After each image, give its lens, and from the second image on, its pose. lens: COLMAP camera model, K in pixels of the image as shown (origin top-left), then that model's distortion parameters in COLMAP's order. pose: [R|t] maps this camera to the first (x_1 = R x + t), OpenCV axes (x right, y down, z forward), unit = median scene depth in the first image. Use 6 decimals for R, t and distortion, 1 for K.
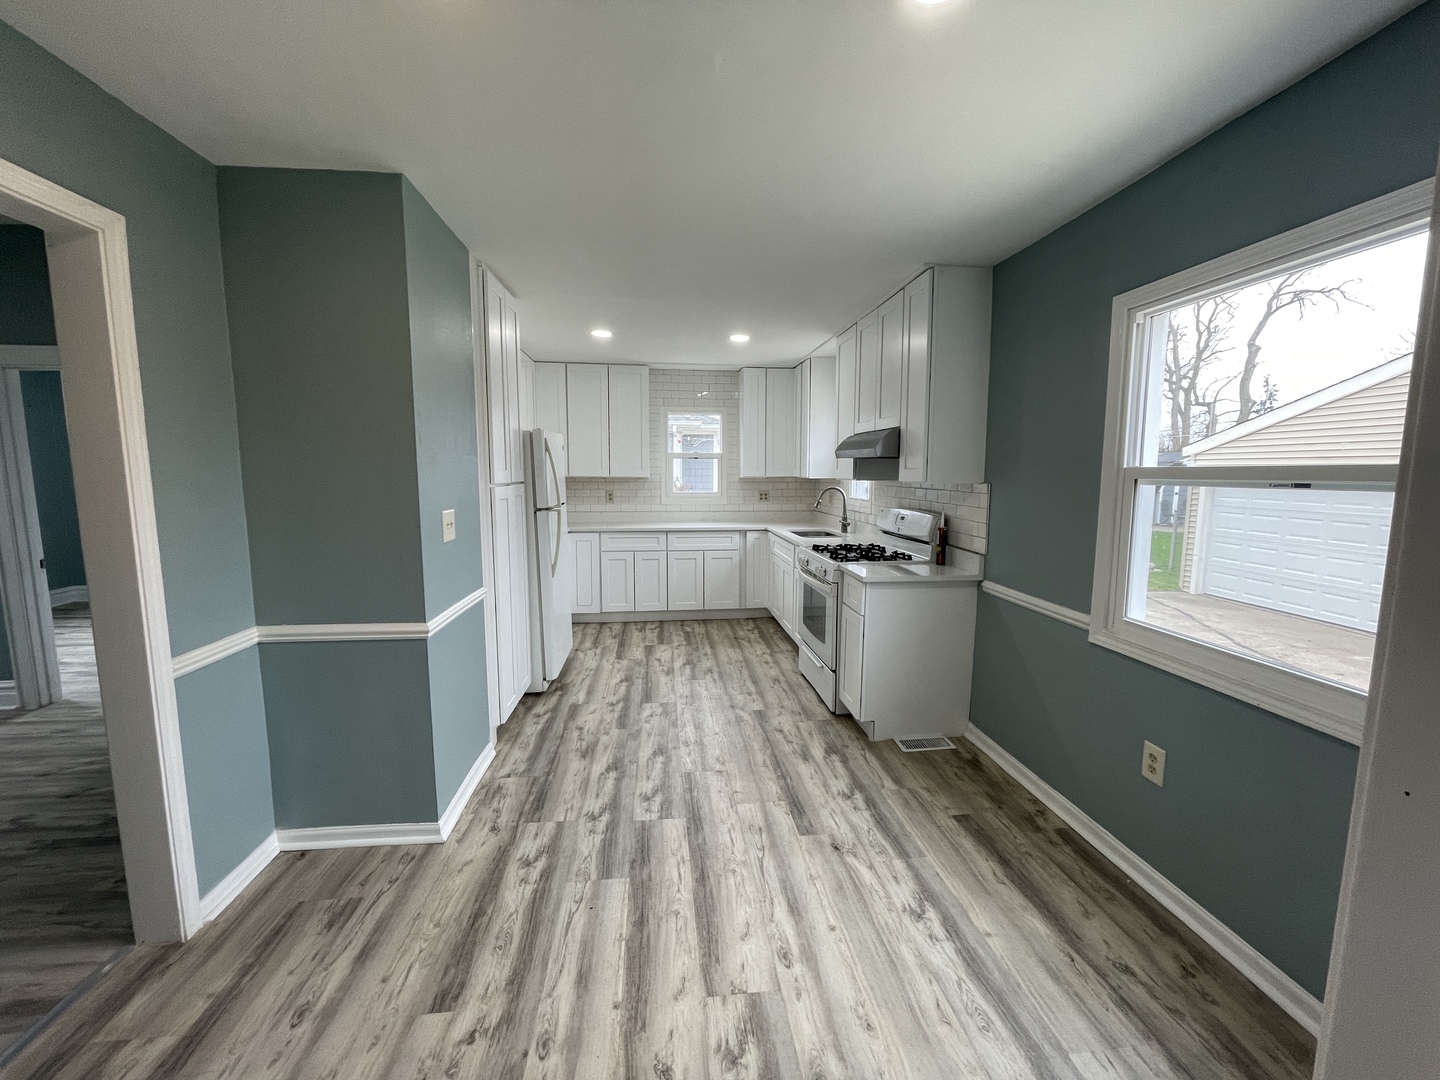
lens RADIAL K [[591.0, 0, 719.0], [0, 591.0, 534.1], [0, 0, 1]] dist [0.004845, 0.000862]
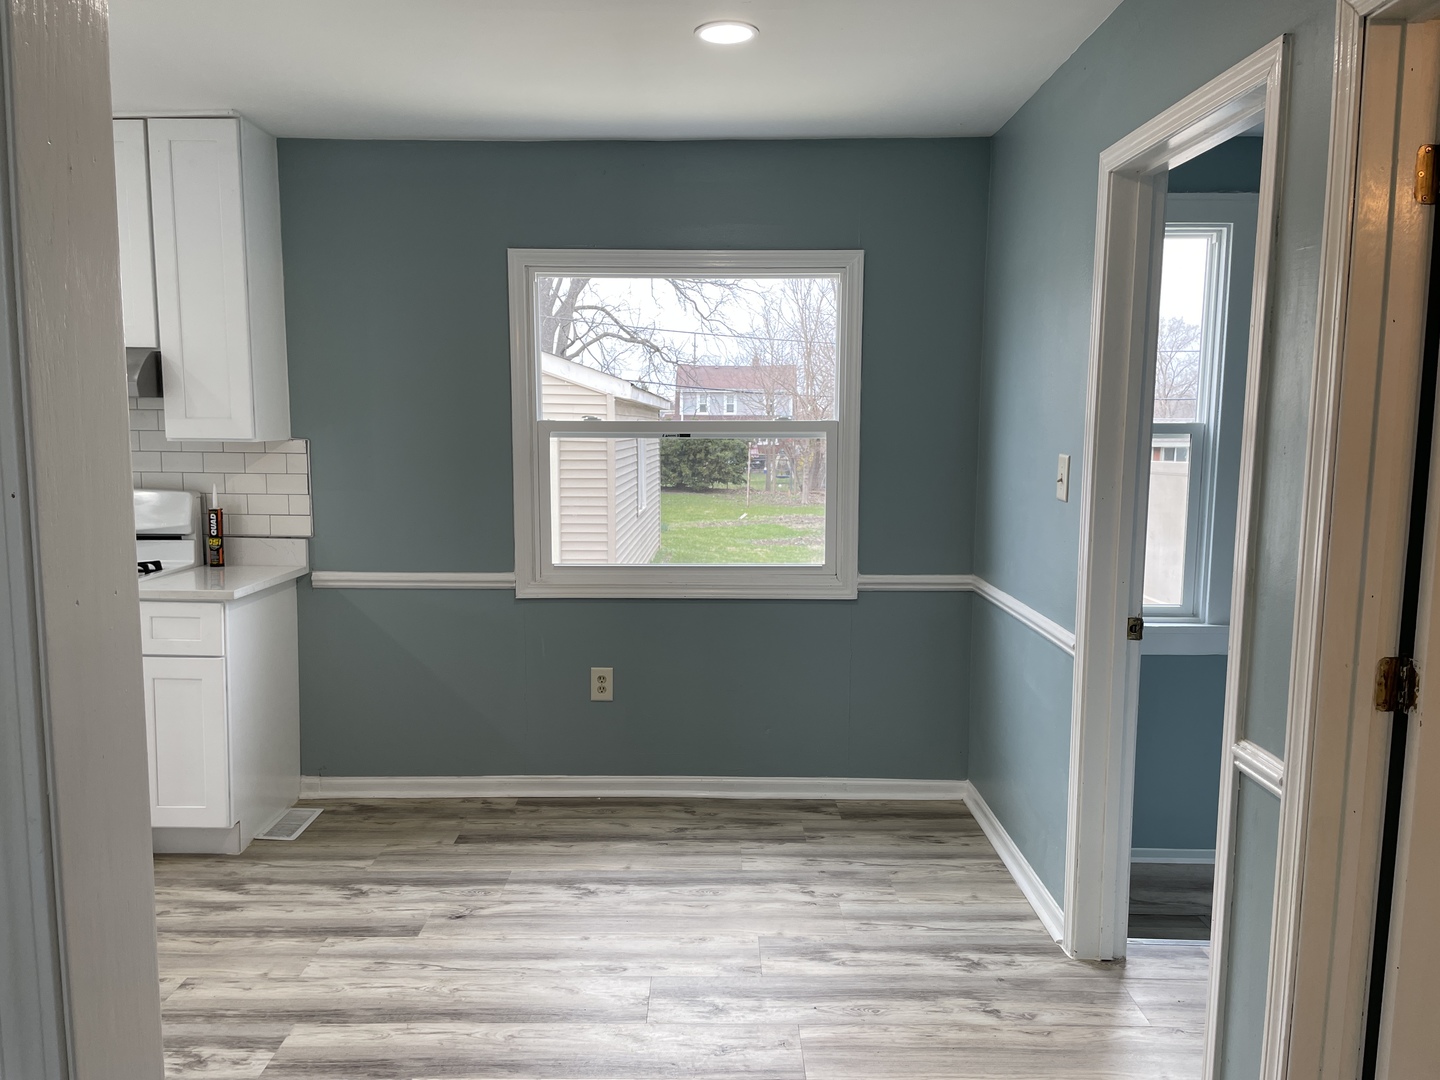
lens RADIAL K [[1097.5, 0, 717.9], [0, 1097.5, 546.1], [0, 0, 1]] dist [0.063316, -0.029693]
pose [[0.098092, -0.108969, 0.989193, -1.087747], [0.105472, 0.989527, 0.098547, -0.046167], [-0.989572, 0.094665, 0.108558, 0.452919]]
